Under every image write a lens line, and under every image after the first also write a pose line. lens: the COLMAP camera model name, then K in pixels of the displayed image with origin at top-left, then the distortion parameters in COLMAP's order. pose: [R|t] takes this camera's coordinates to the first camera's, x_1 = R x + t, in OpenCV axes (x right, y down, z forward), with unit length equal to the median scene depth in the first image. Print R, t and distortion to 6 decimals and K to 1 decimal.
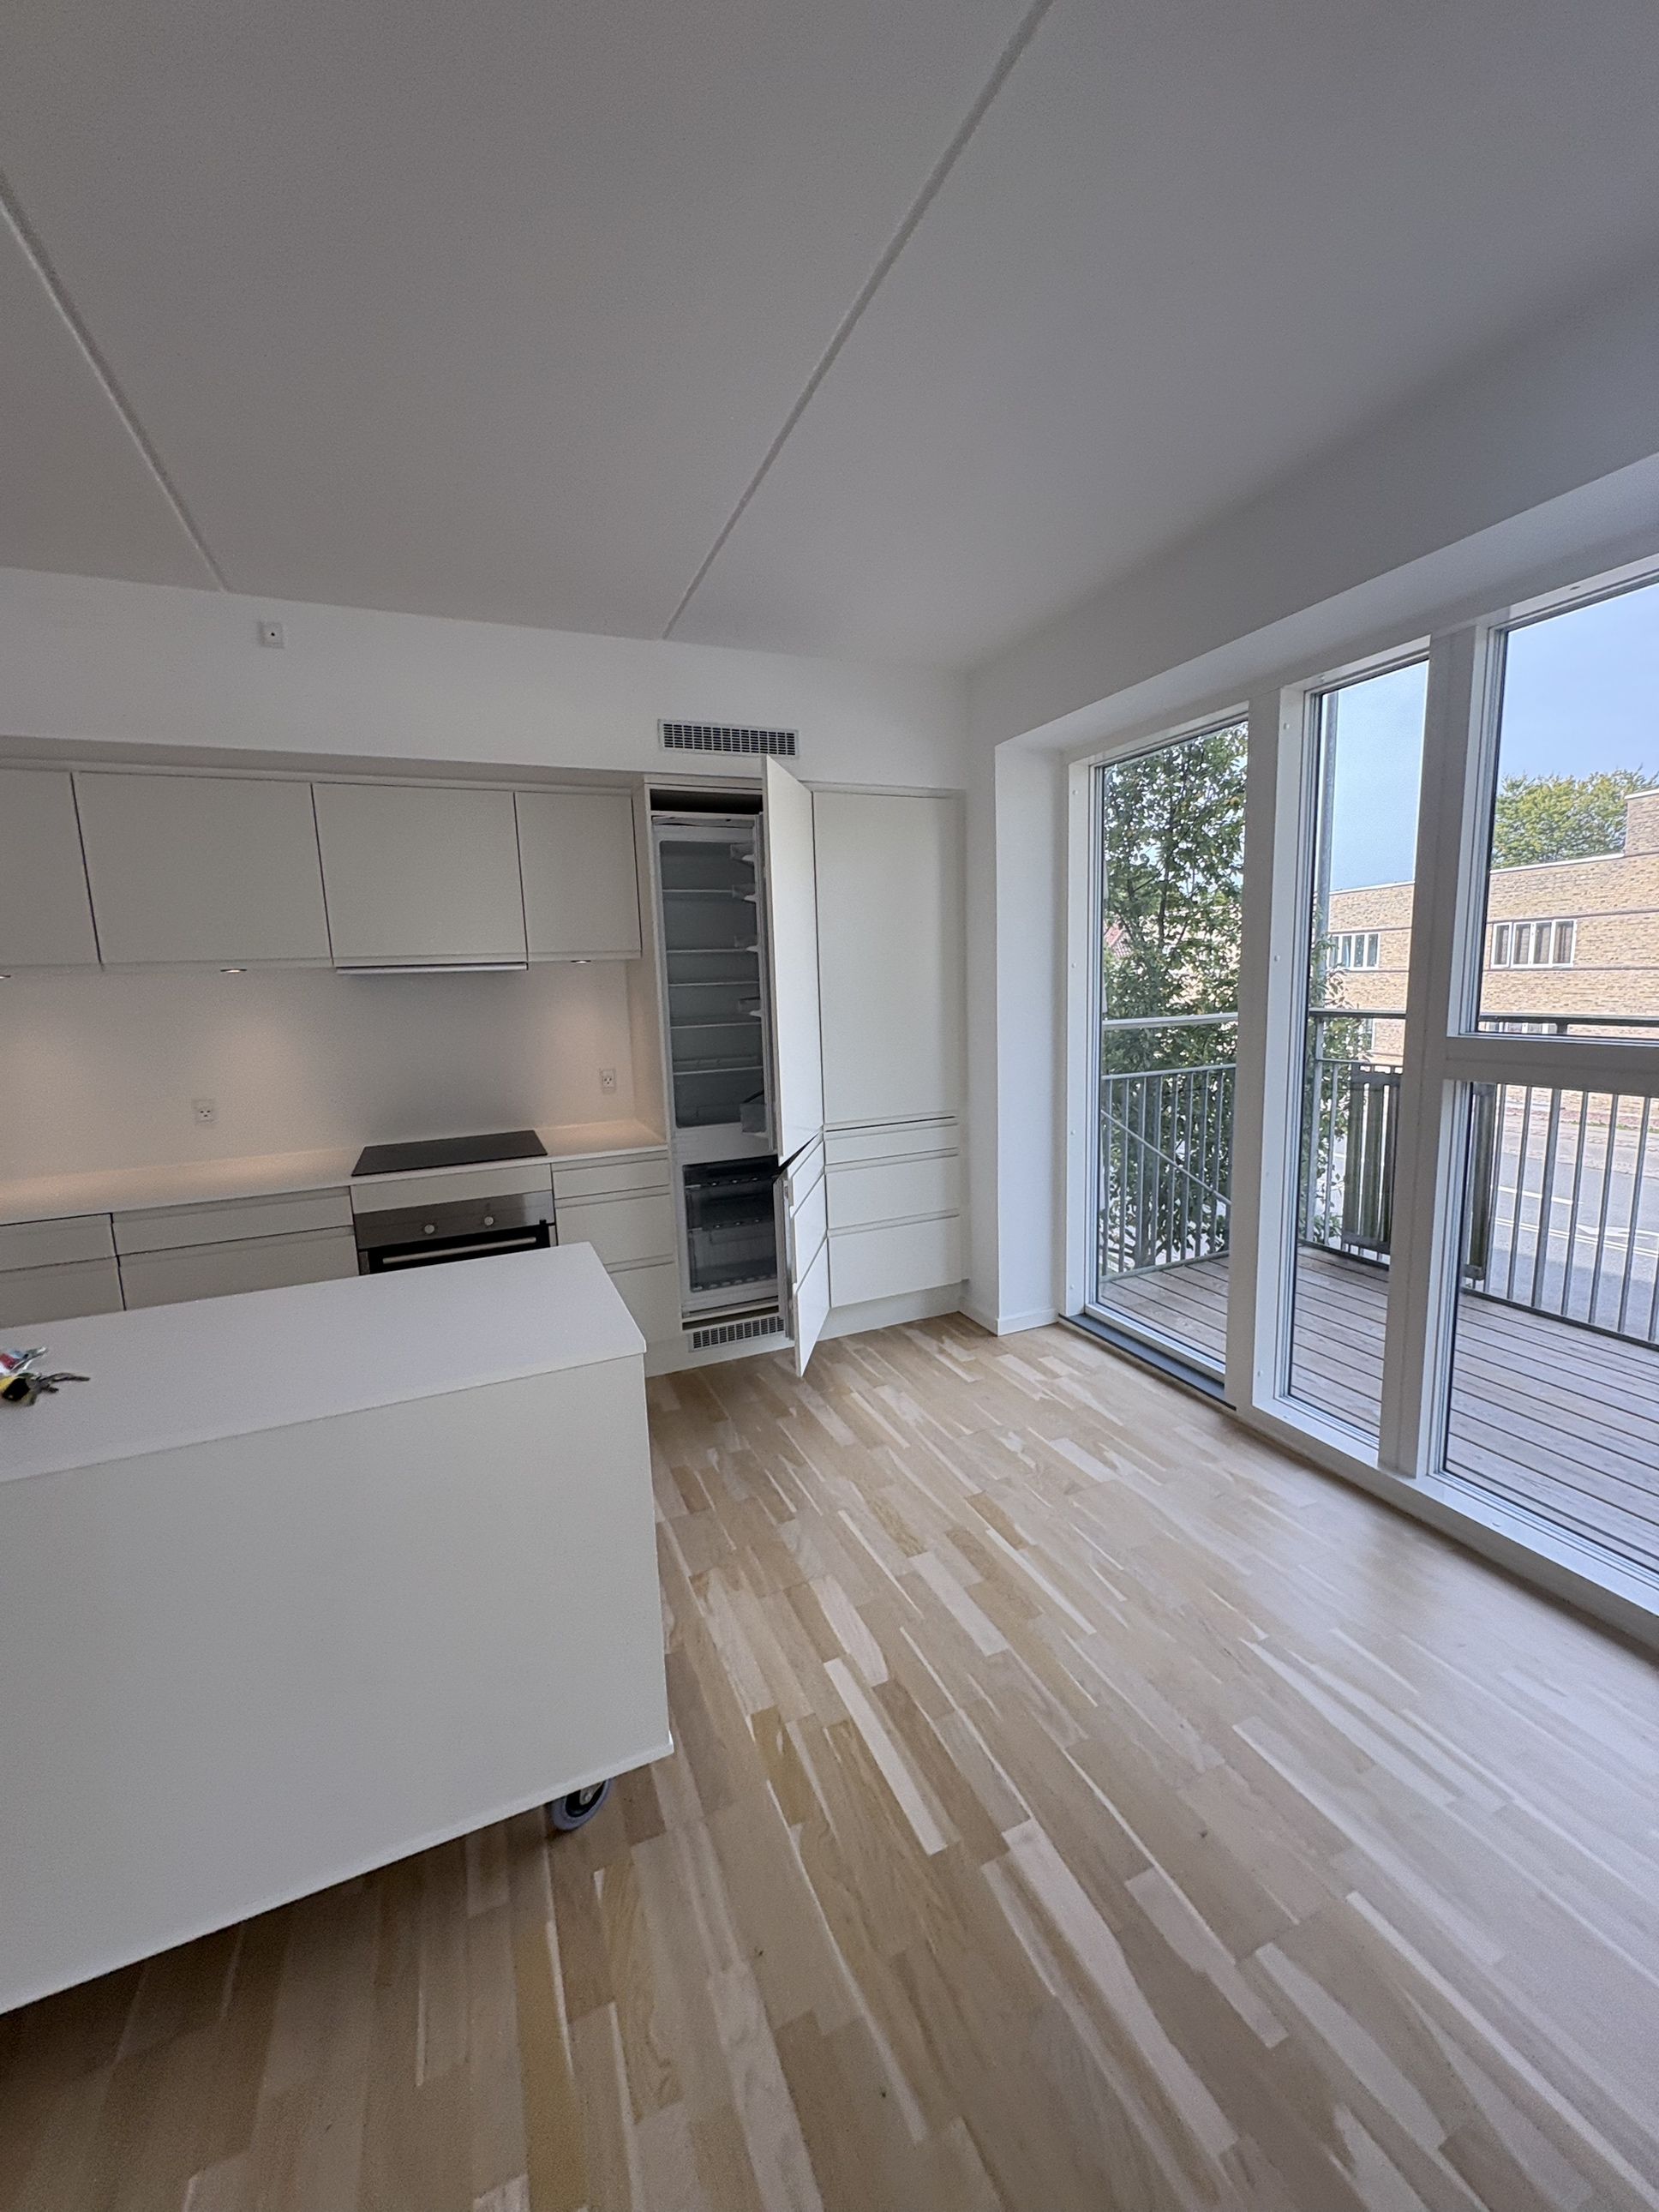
lens RADIAL K [[875.5, 0, 837.5], [0, 875.5, 1103.1], [0, 0, 1]] dist [-0.002254, 0.000150]
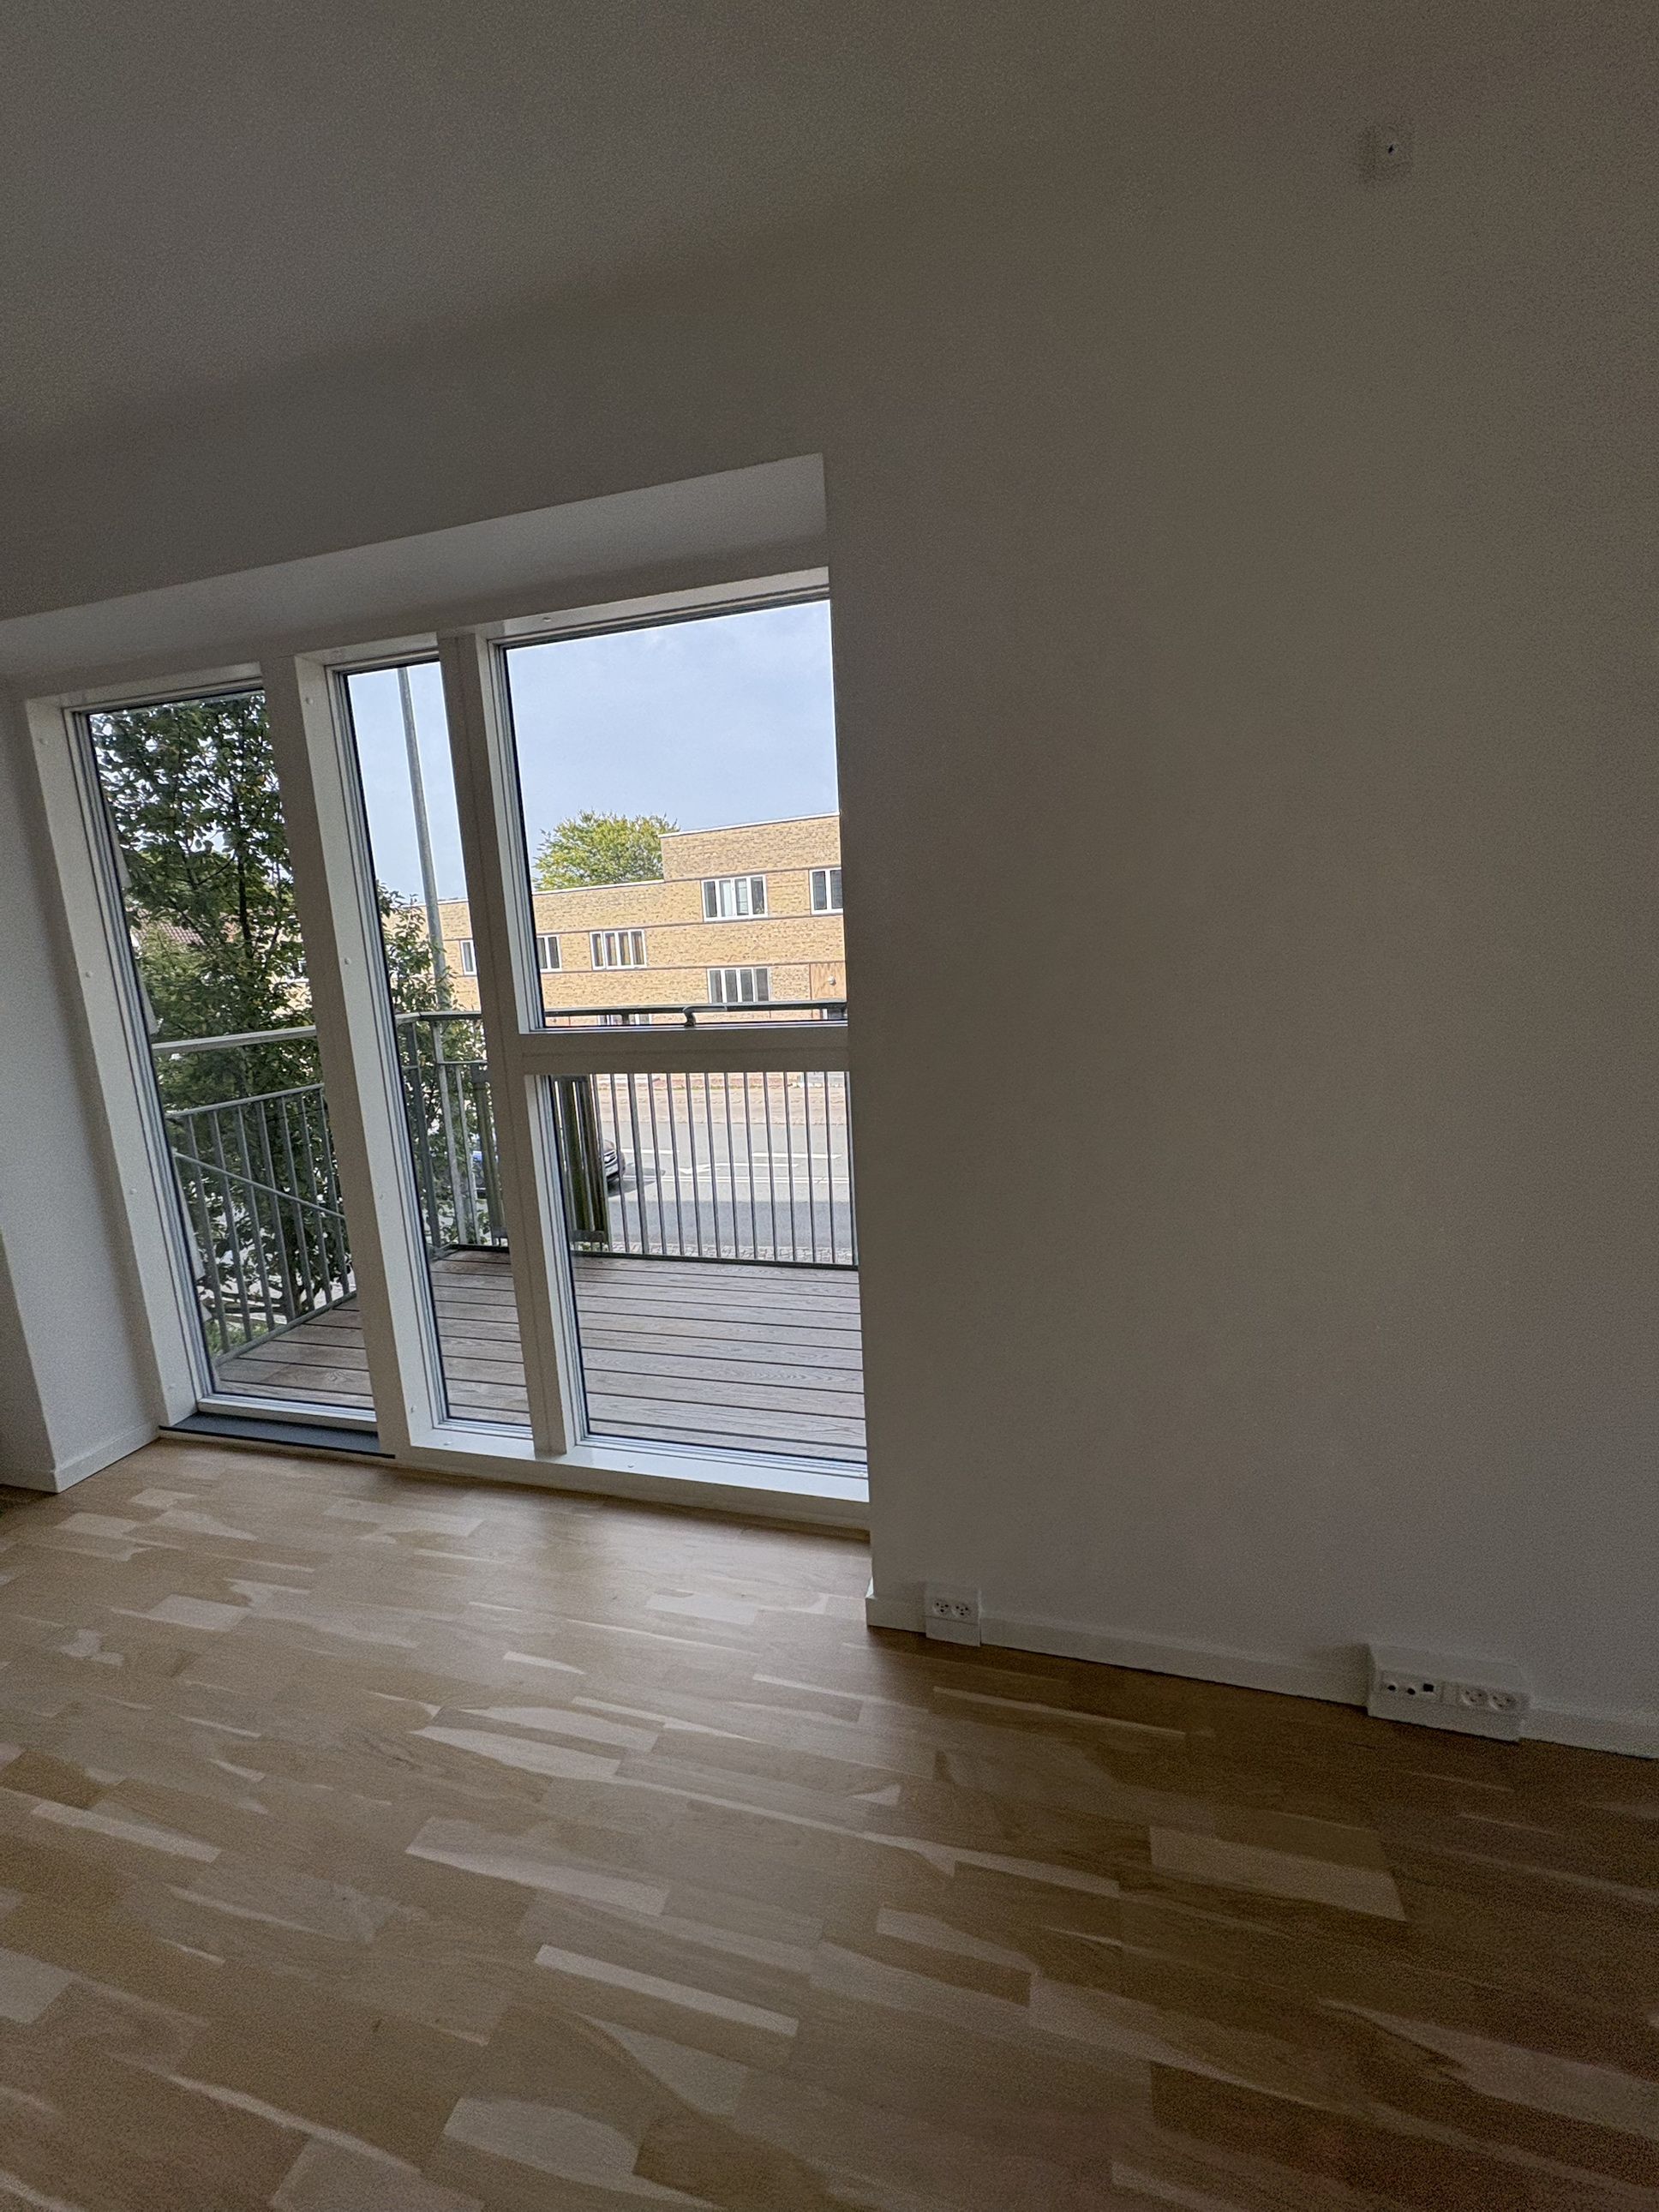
lens RADIAL K [[875.5, 0, 837.3], [0, 875.5, 1101.7], [0, 0, 1]] dist [-0.002254, 0.000150]
pose [[0.619534, -0.133918, 0.773462, 0.089521], [0.140099, 0.988383, 0.058912, -0.003963], [-0.772367, 0.071863, 0.631099, 0.045721]]
